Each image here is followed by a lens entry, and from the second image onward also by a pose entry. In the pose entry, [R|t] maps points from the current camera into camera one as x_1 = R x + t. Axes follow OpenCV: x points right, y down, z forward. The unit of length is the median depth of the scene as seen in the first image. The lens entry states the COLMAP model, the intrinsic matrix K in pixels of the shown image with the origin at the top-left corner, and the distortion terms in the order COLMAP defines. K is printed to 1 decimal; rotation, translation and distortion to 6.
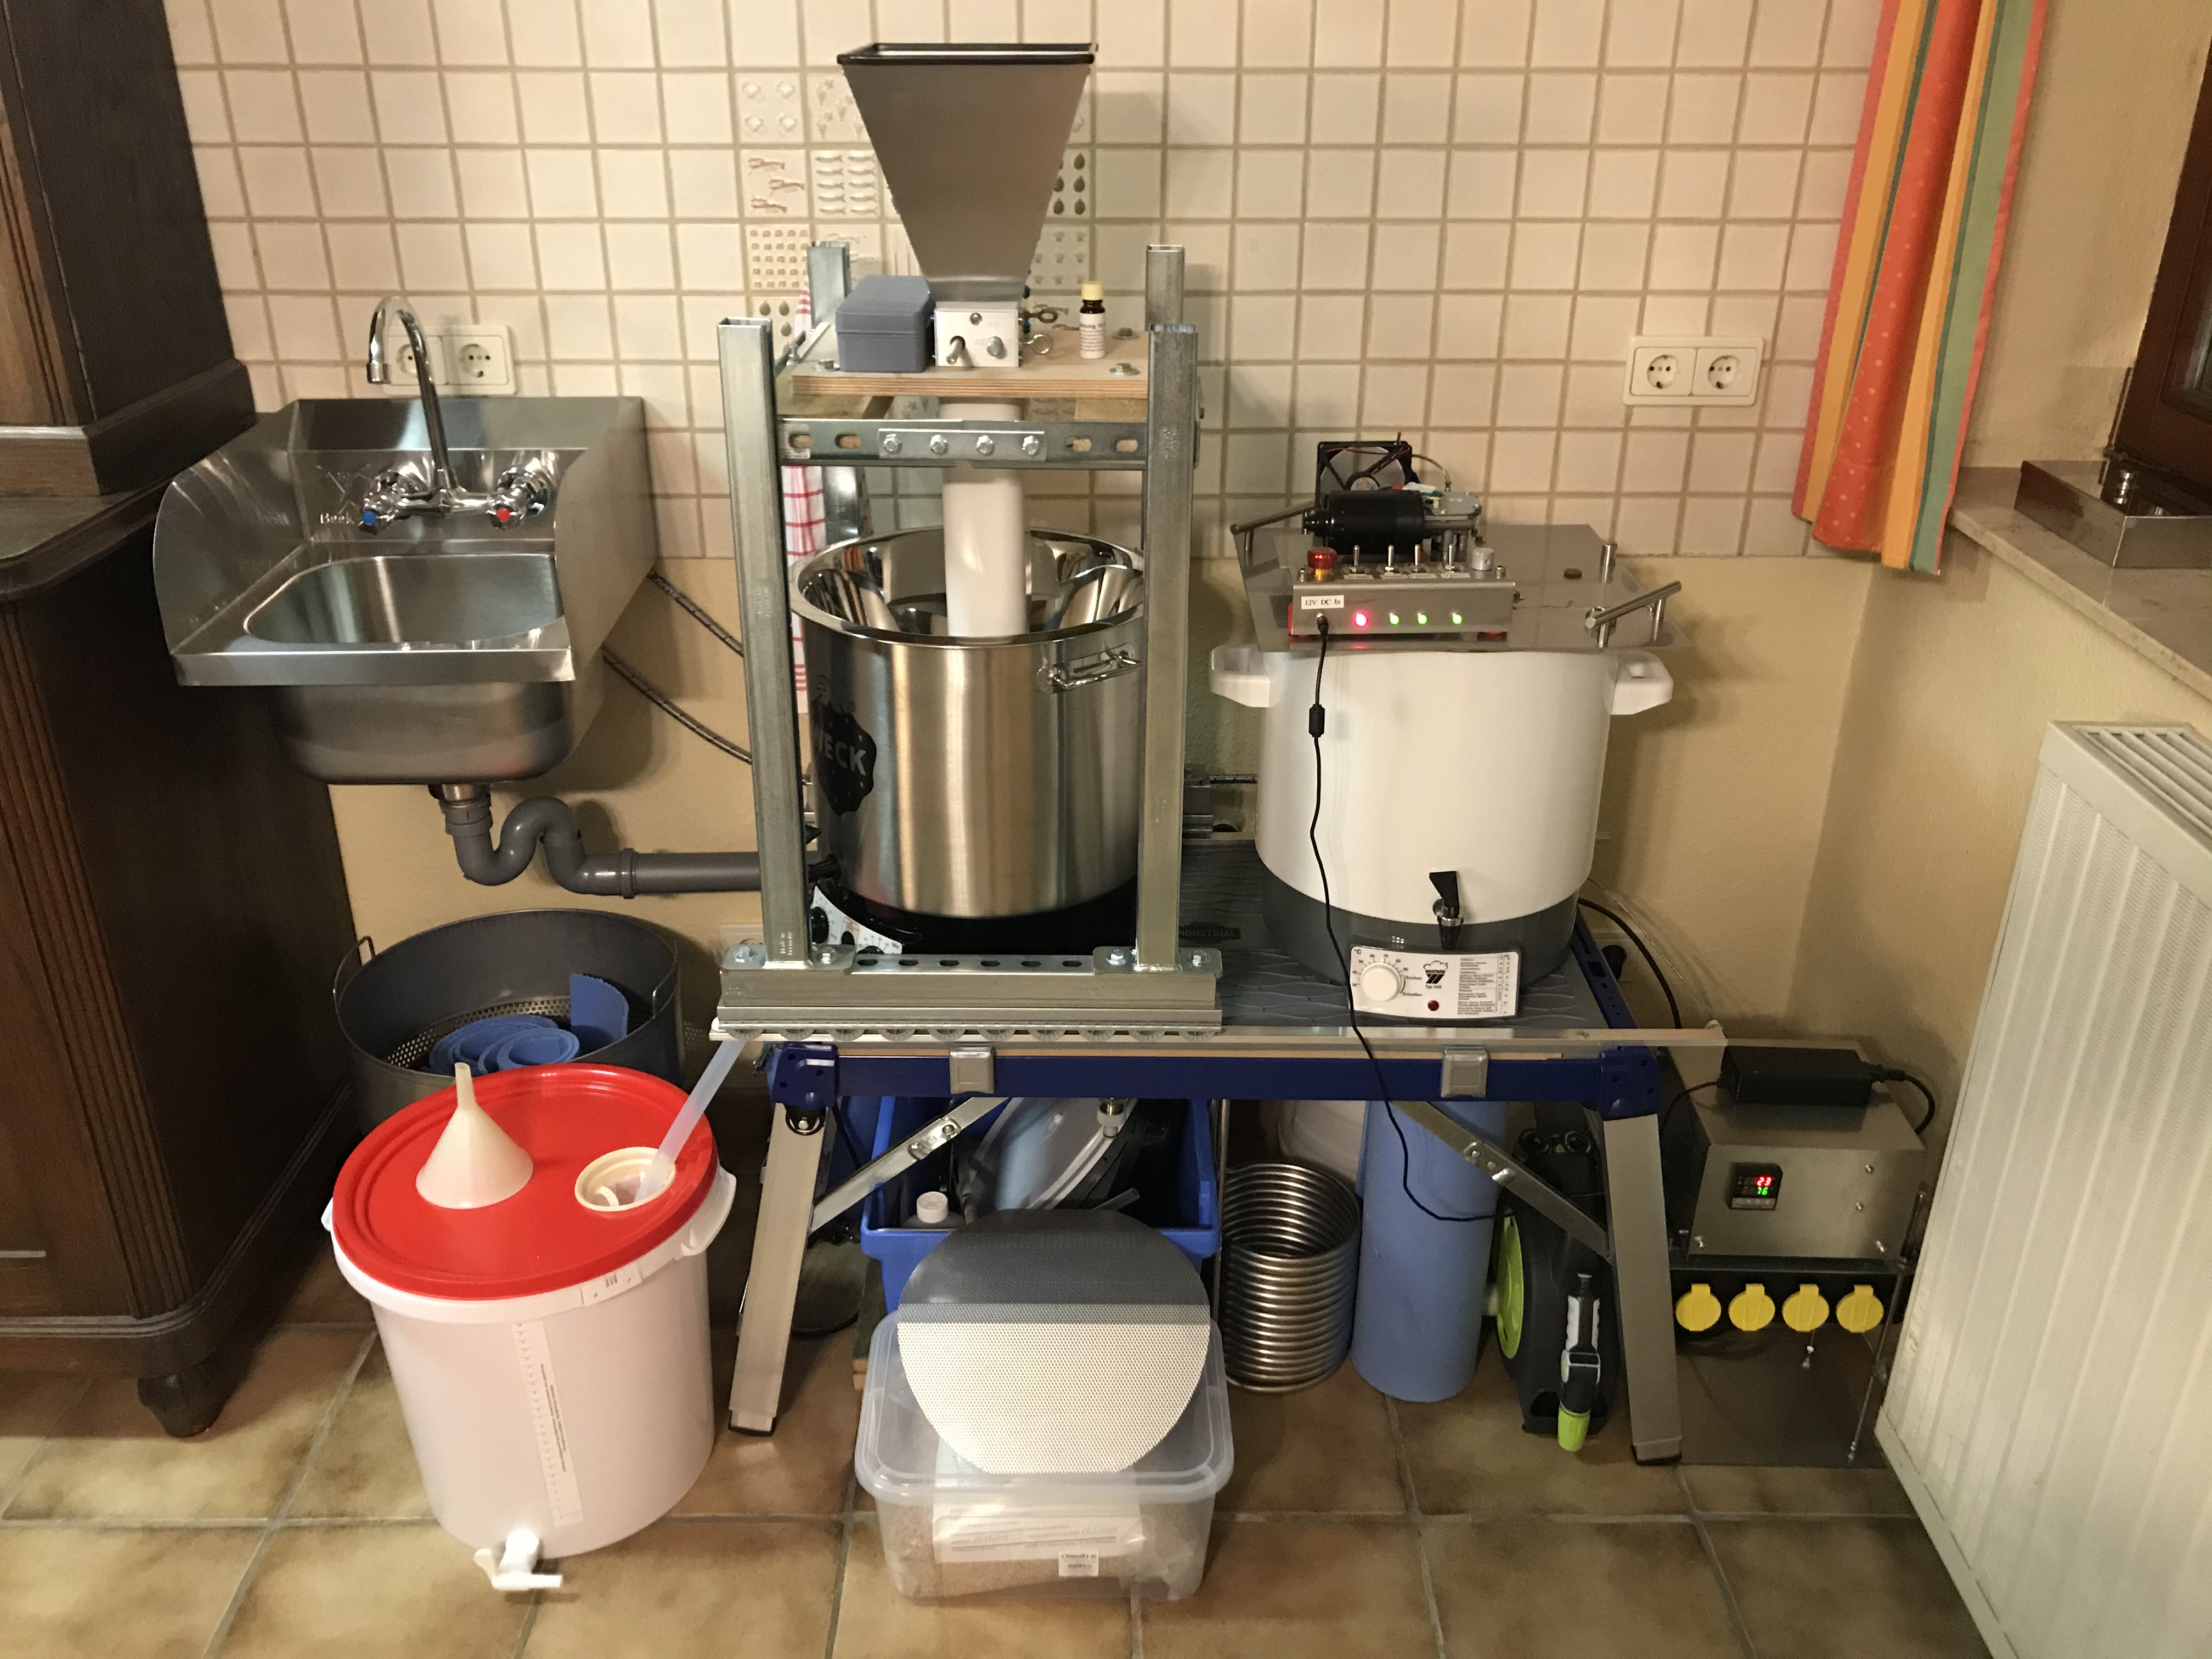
lens RADIAL K [[1838.0, 0, 1101.0], [0, 1838.0, 826.1], [0, 0, 1]] dist [-0.010651, 0.024025]
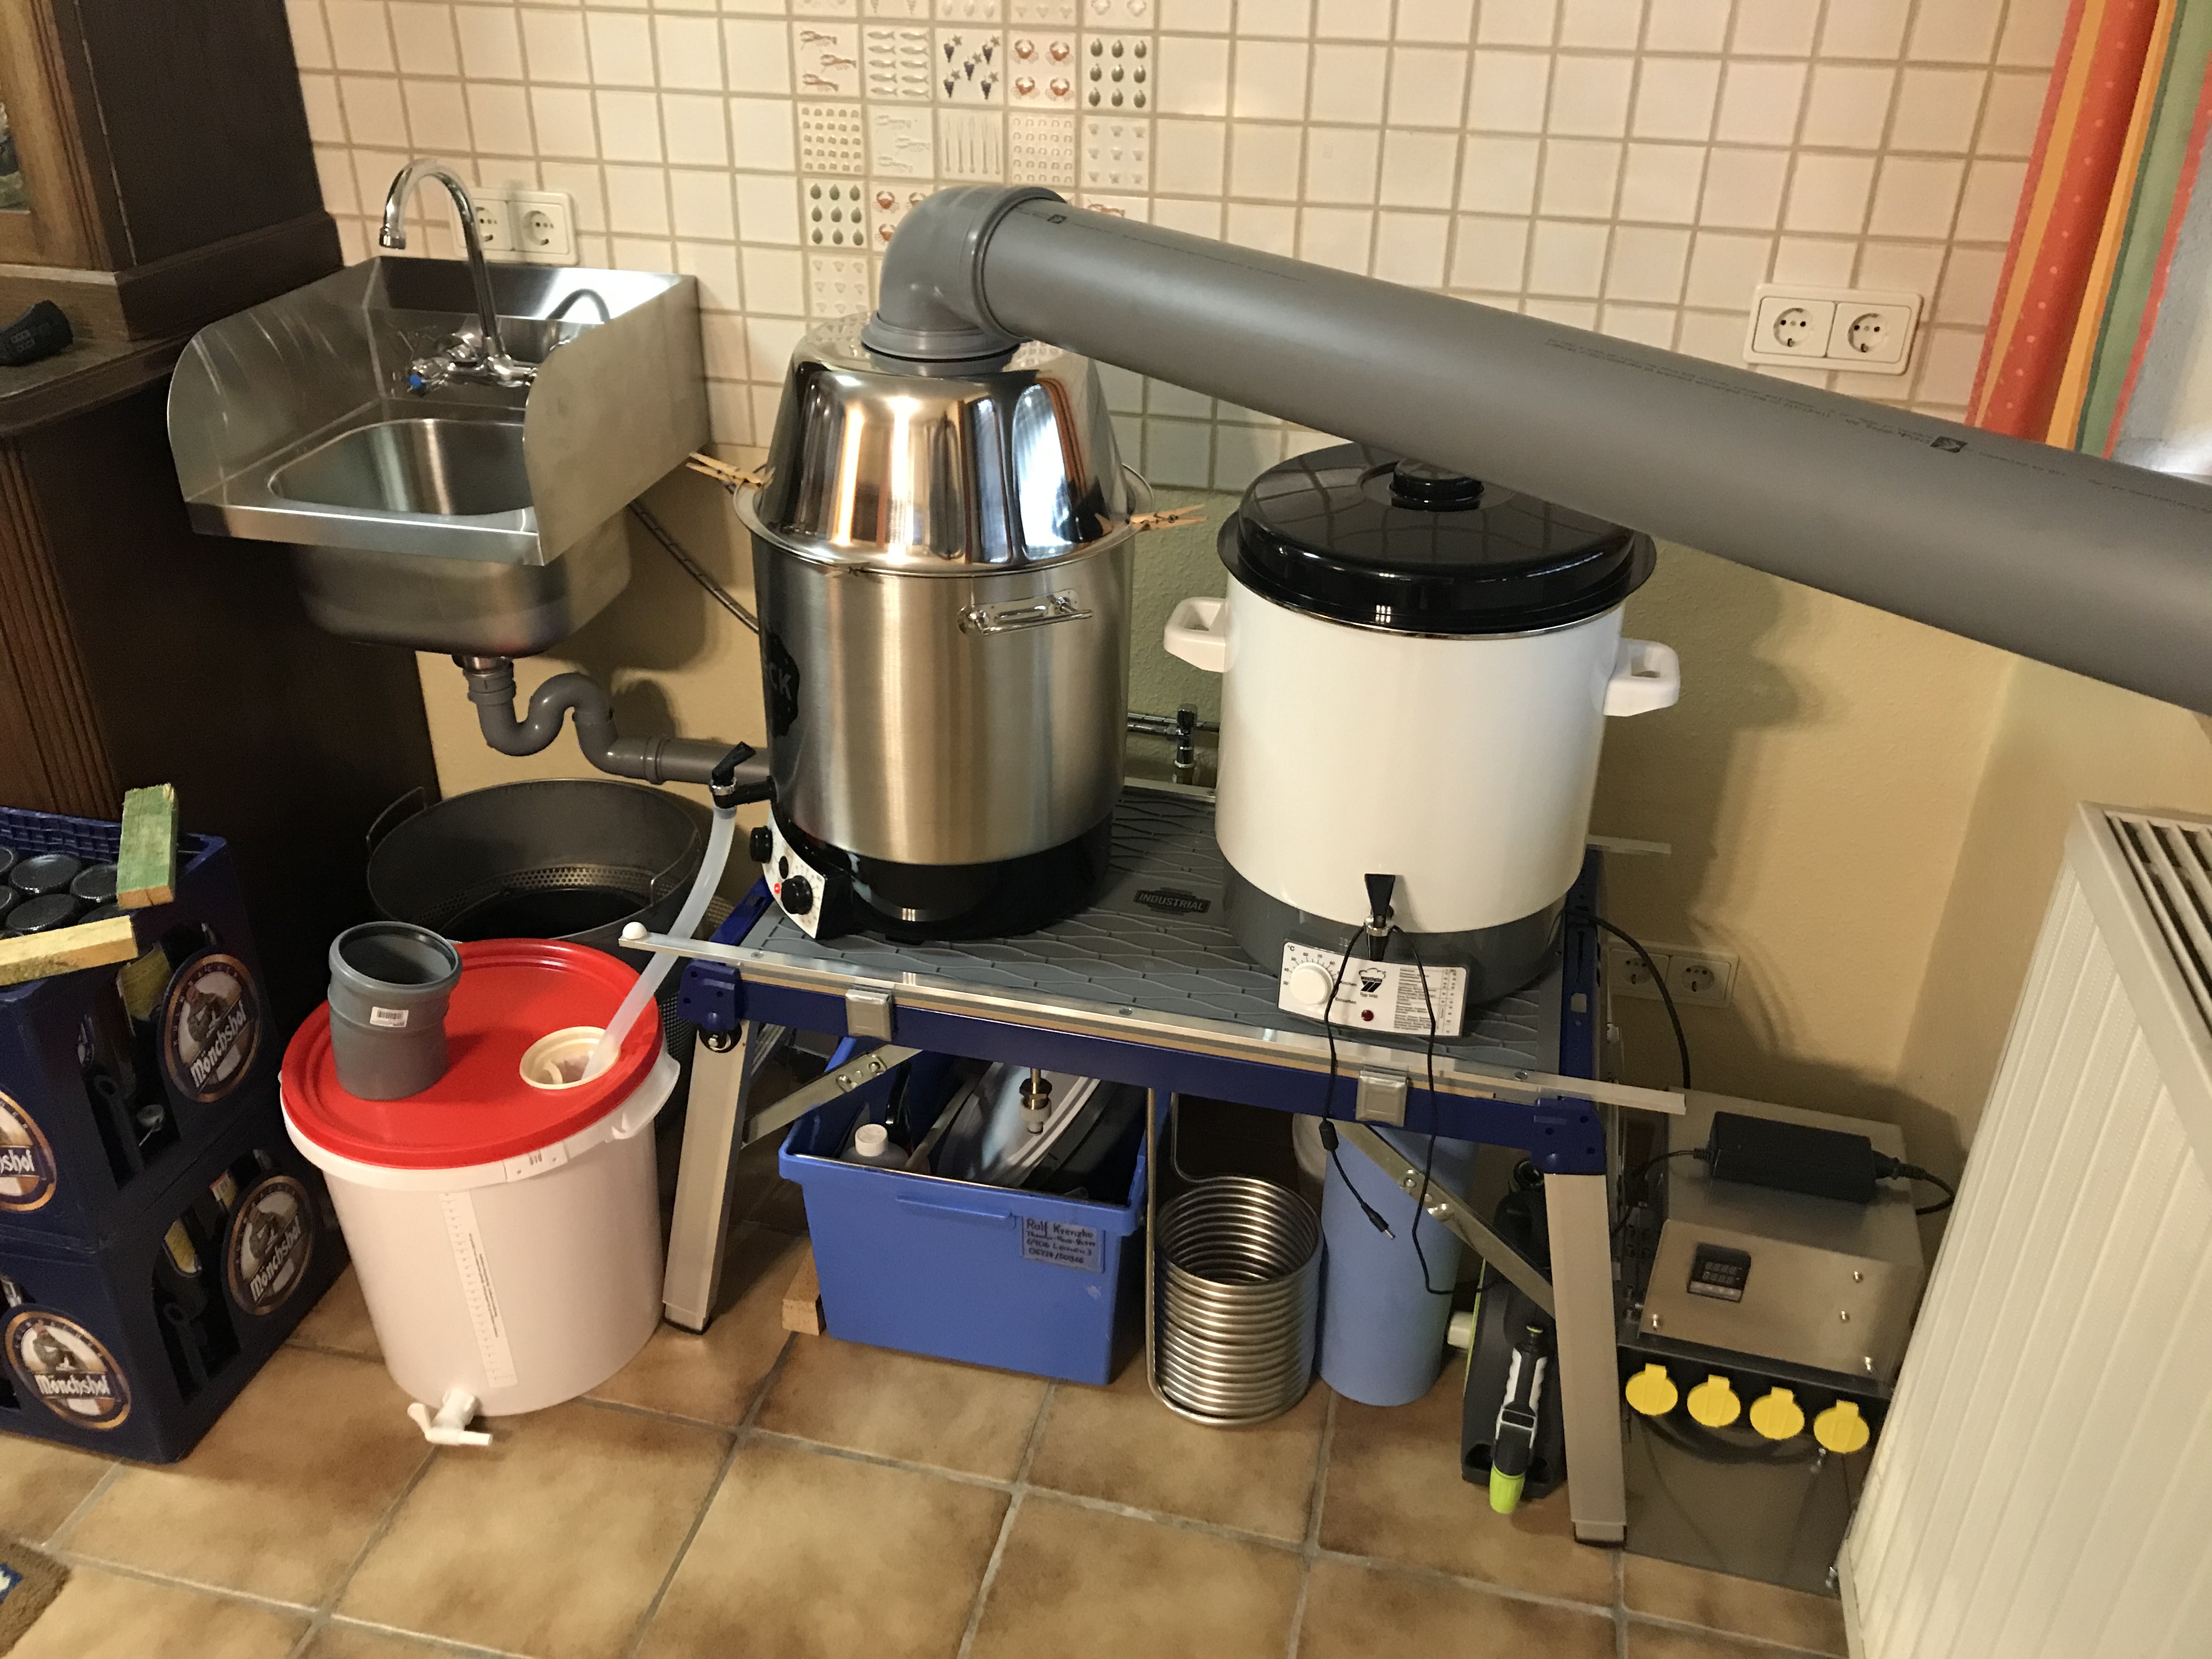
lens RADIAL K [[1838.0, 0, 1107.5], [0, 1838.0, 827.0], [0, 0, 1]] dist [-0.010651, 0.024025]
pose [[0.971534, 0.127371, -0.199746, 0.204688], [-0.114260, 0.990548, 0.075895, -0.045401], [0.207525, -0.050911, 0.976904, 0.082654]]
